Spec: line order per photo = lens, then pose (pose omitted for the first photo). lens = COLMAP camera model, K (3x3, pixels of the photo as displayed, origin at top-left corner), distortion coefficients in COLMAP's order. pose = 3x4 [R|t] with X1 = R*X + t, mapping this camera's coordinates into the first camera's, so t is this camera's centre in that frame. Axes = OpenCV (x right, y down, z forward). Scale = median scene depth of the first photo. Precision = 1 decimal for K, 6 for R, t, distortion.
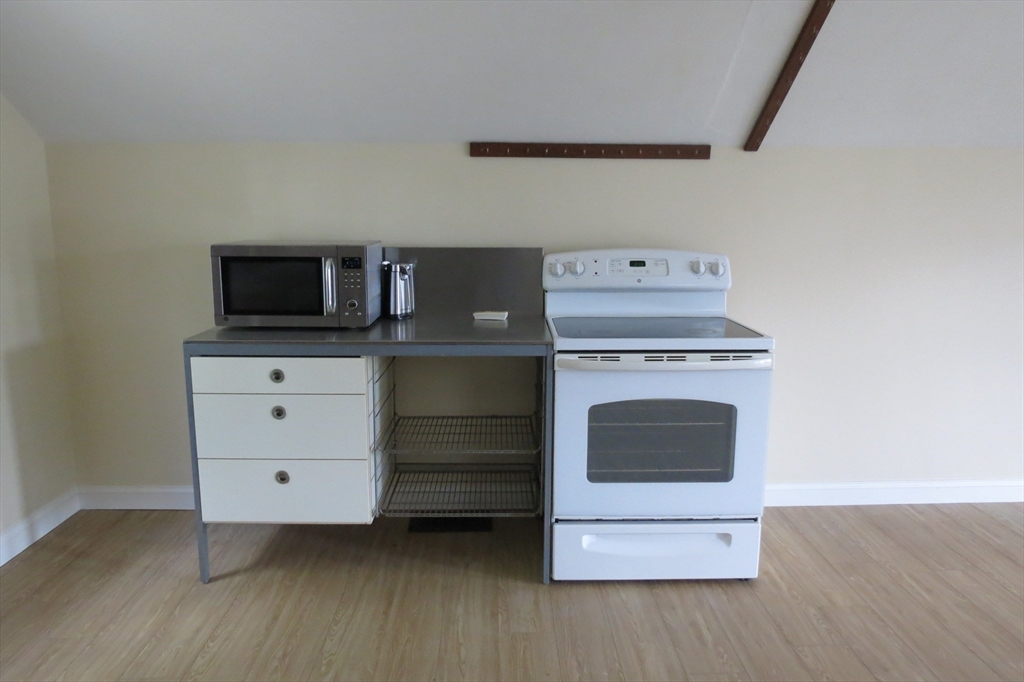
lens RADIAL K [[721.5, 0, 510.5], [0, 721.5, 344.5], [0, 0, 1]] dist [-0.029556, 0.005517]
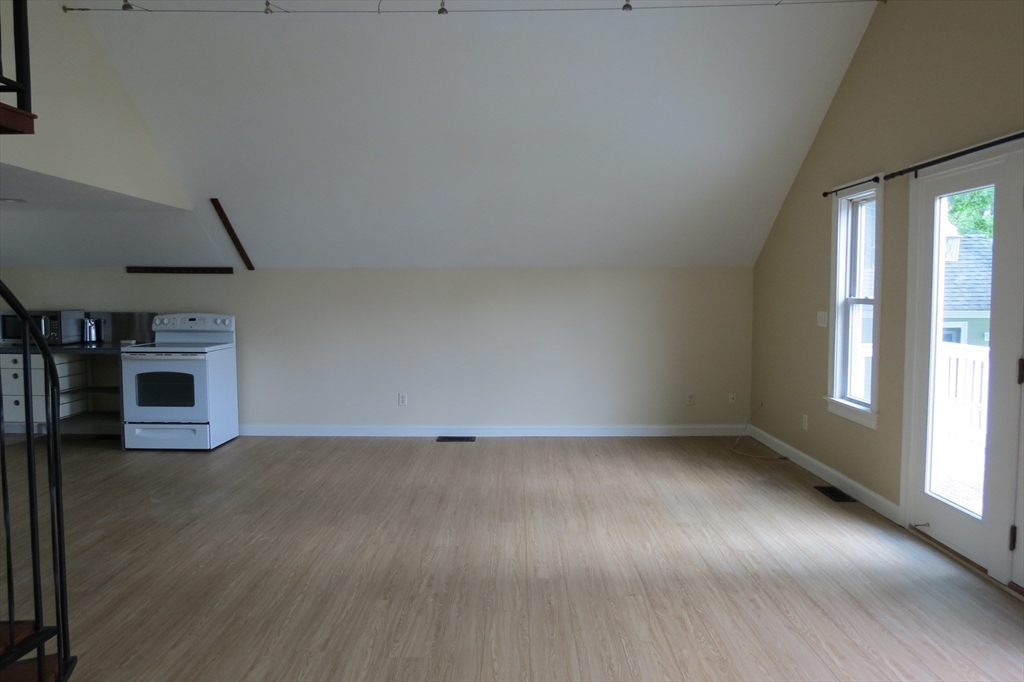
lens RADIAL K [[741.3, 0, 494.6], [0, 741.3, 342.4], [0, 0, 1]] dist [-0.002303, 0.002194]
pose [[0.998915, 0.004445, -0.046356, 1.290044], [-0.009570, 0.993784, -0.110914, 0.218179], [0.045575, 0.111237, 0.992748, -1.321477]]
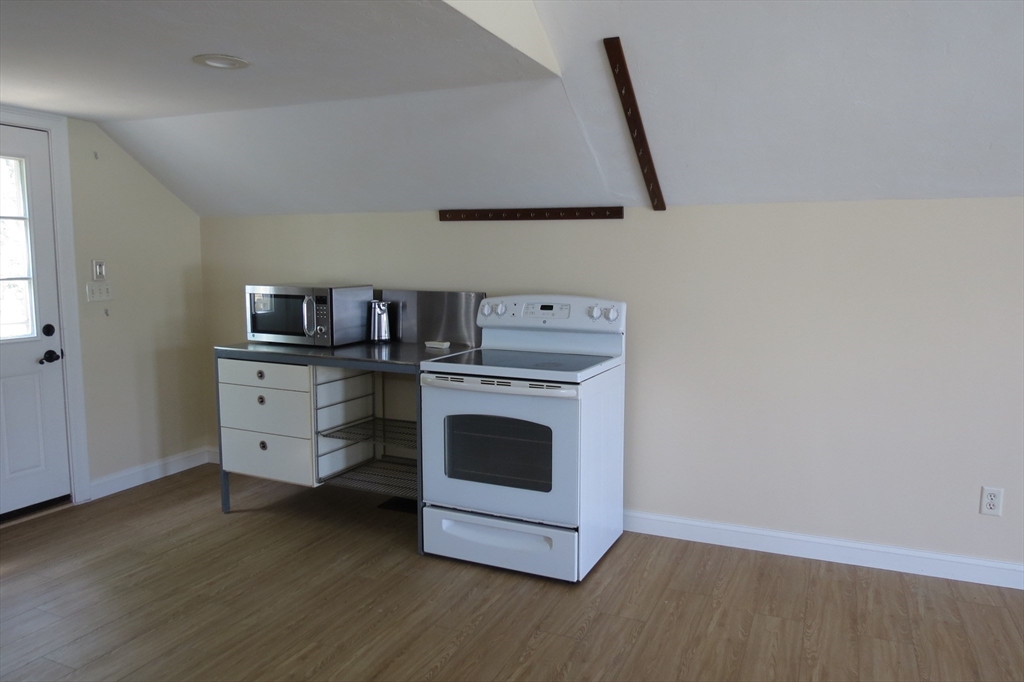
lens RADIAL K [[721.5, 0, 510.5], [0, 721.5, 344.5], [0, 0, 1]] dist [-0.029556, 0.005517]
pose [[0.903397, 0.052966, -0.425521, 0.659550], [-0.077548, 0.996160, -0.040643, 0.001737], [0.421734, 0.069715, 0.904035, -0.102387]]
